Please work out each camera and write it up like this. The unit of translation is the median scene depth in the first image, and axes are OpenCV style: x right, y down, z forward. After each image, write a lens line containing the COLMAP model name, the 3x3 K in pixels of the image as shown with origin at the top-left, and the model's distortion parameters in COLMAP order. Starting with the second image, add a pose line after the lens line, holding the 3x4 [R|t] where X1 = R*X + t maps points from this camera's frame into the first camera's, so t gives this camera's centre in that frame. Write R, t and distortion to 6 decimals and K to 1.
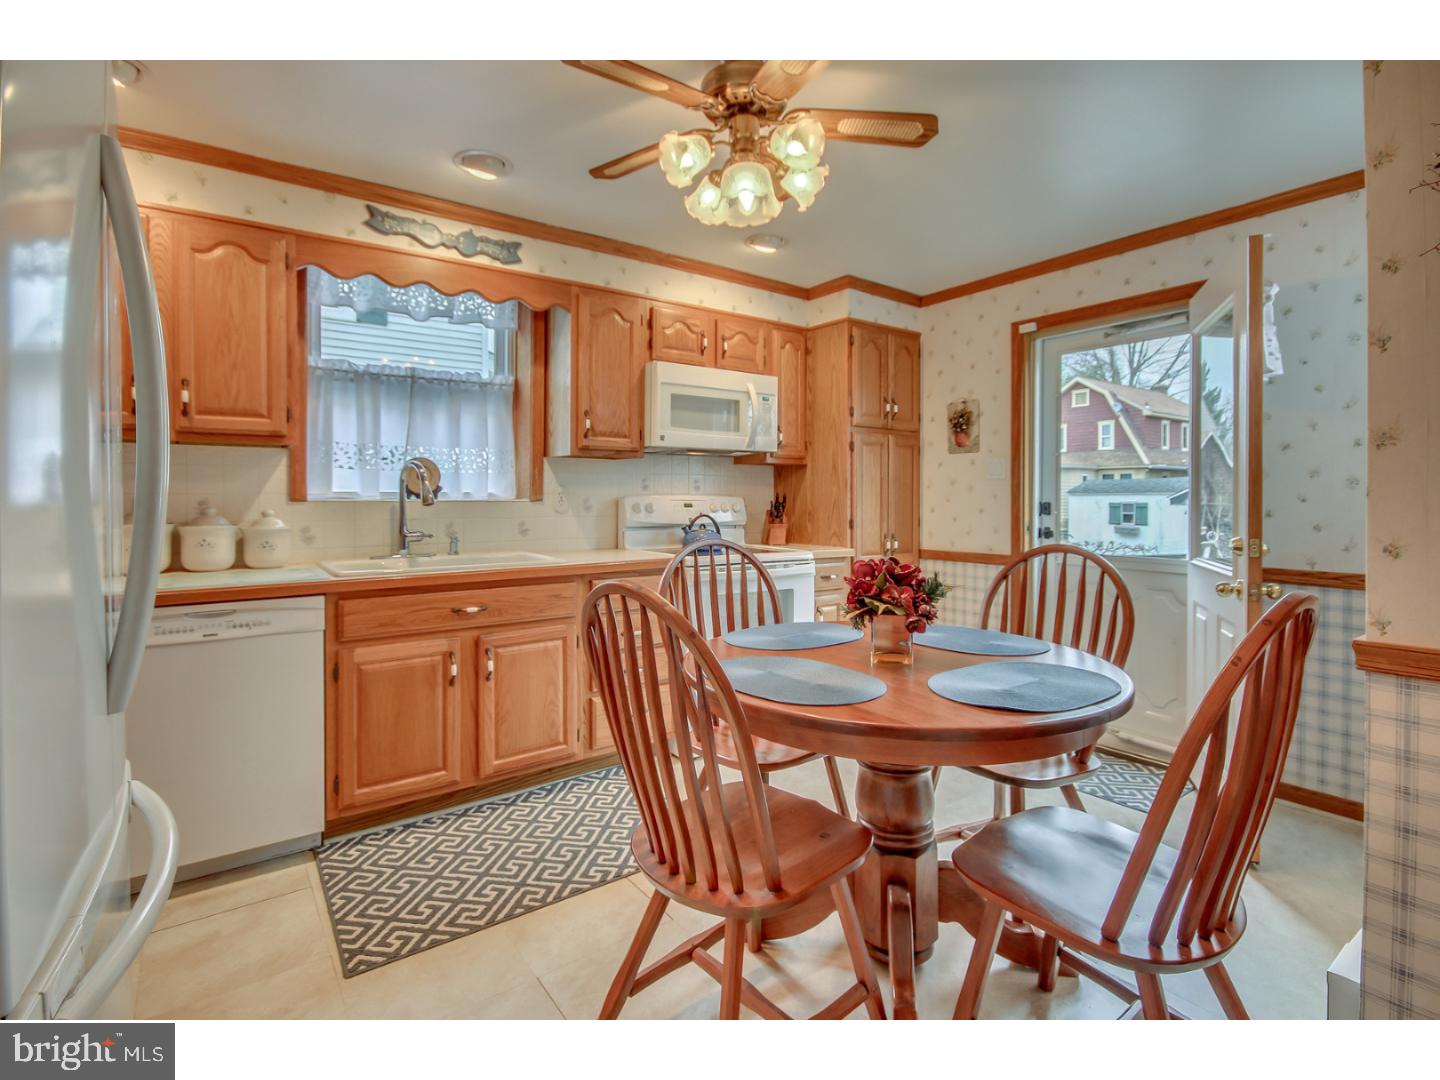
lens RADIAL K [[721.9, 0, 727.3], [0, 721.9, 502.6], [0, 0, 1]] dist [-0.001475, -0.000078]
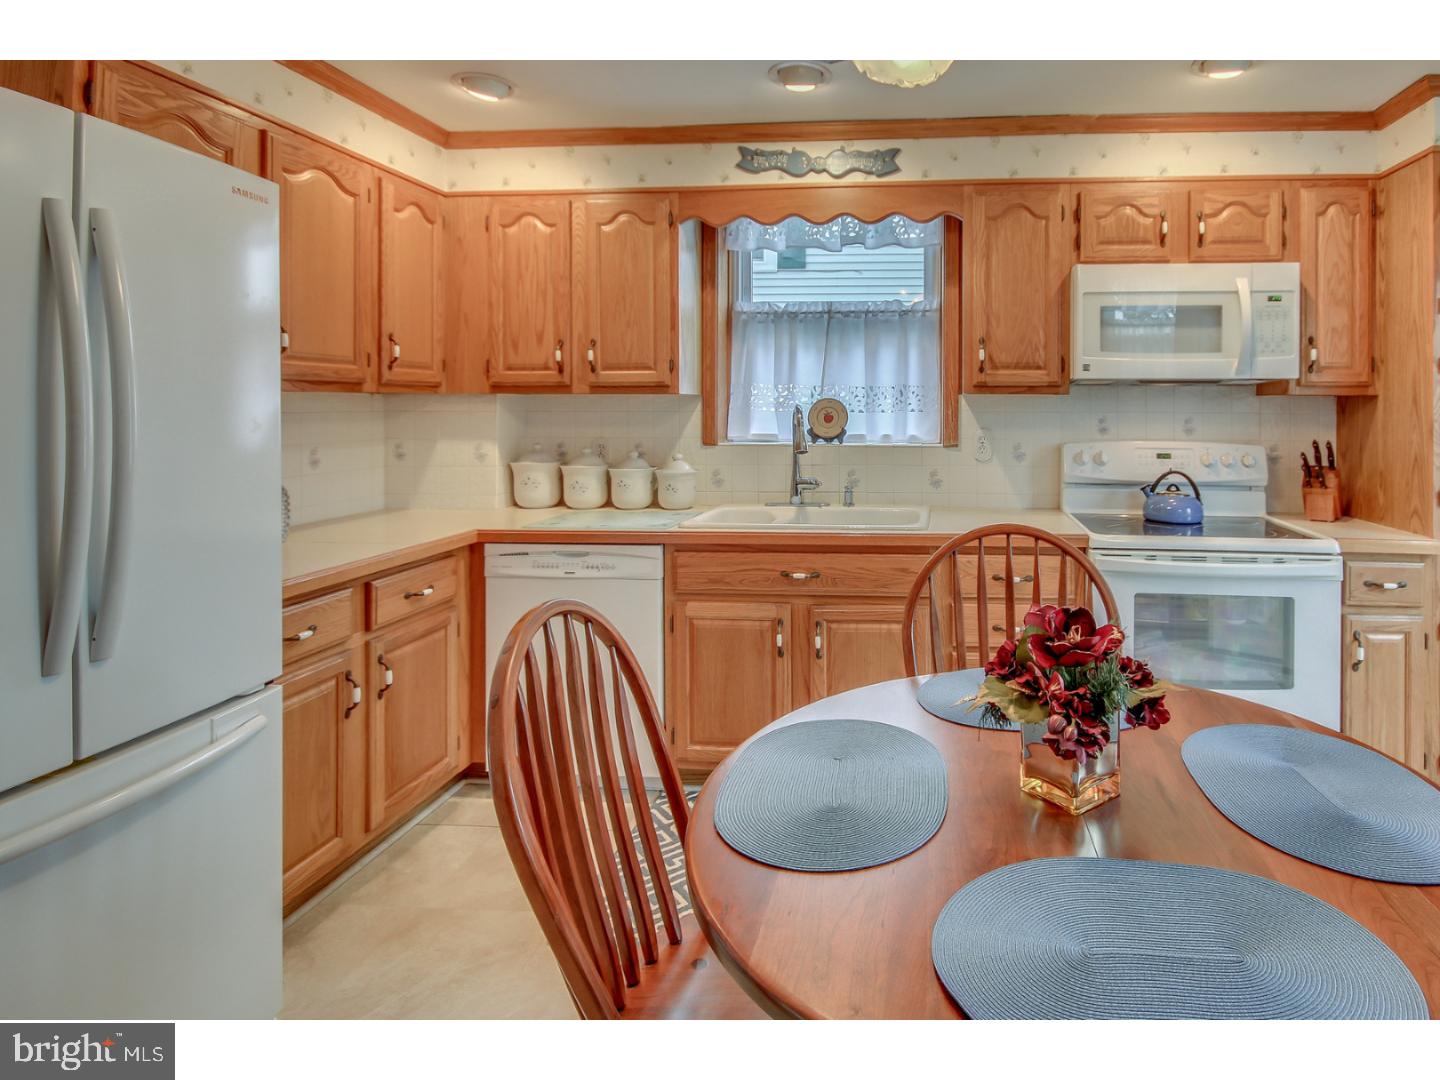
lens RADIAL K [[807.5, 0, 720.8], [0, 807.5, 426.9], [0, 0, 1]] dist [-0.001042, 0.000495]
pose [[0.755541, 0.003599, -0.655091, 0.165009], [-0.006312, 0.999978, -0.001786, -0.024561], [0.655071, 0.005484, 0.755548, 0.128776]]
